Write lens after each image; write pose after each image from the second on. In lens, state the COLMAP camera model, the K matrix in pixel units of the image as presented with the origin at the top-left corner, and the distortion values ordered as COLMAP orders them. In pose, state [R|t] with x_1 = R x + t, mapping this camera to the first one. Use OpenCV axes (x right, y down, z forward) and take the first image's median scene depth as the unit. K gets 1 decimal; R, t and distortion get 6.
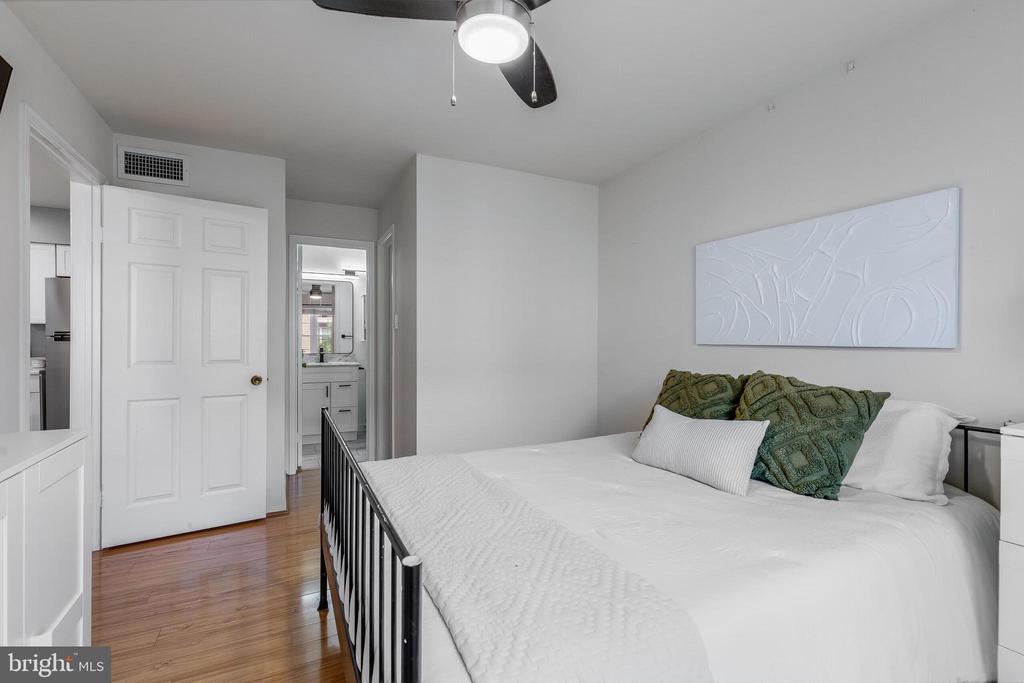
lens RADIAL K [[462.8, 0, 512.0], [0, 462.8, 341.5], [0, 0, 1]] dist [0.003994, -0.000242]
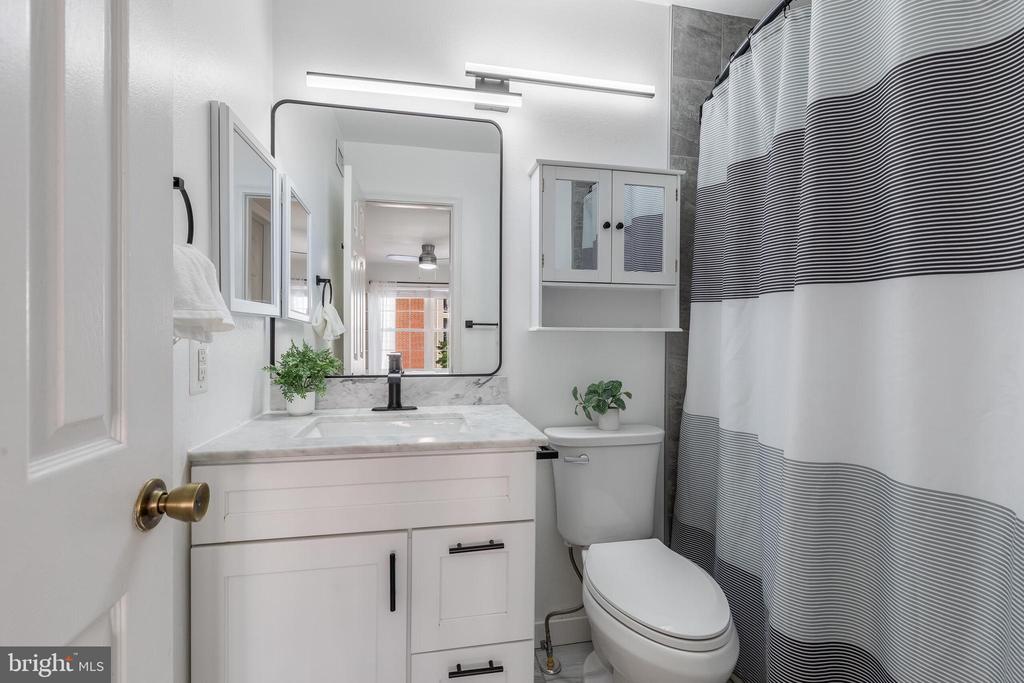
lens RADIAL K [[462.8, 0, 512.0], [0, 462.8, 341.5], [0, 0, 1]] dist [0.003994, -0.000242]
pose [[0.966759, 0.002466, -0.255677, -0.266995], [-0.001283, 0.999988, 0.004794, 0.002947], [0.255685, -0.004306, 0.966750, 0.734555]]
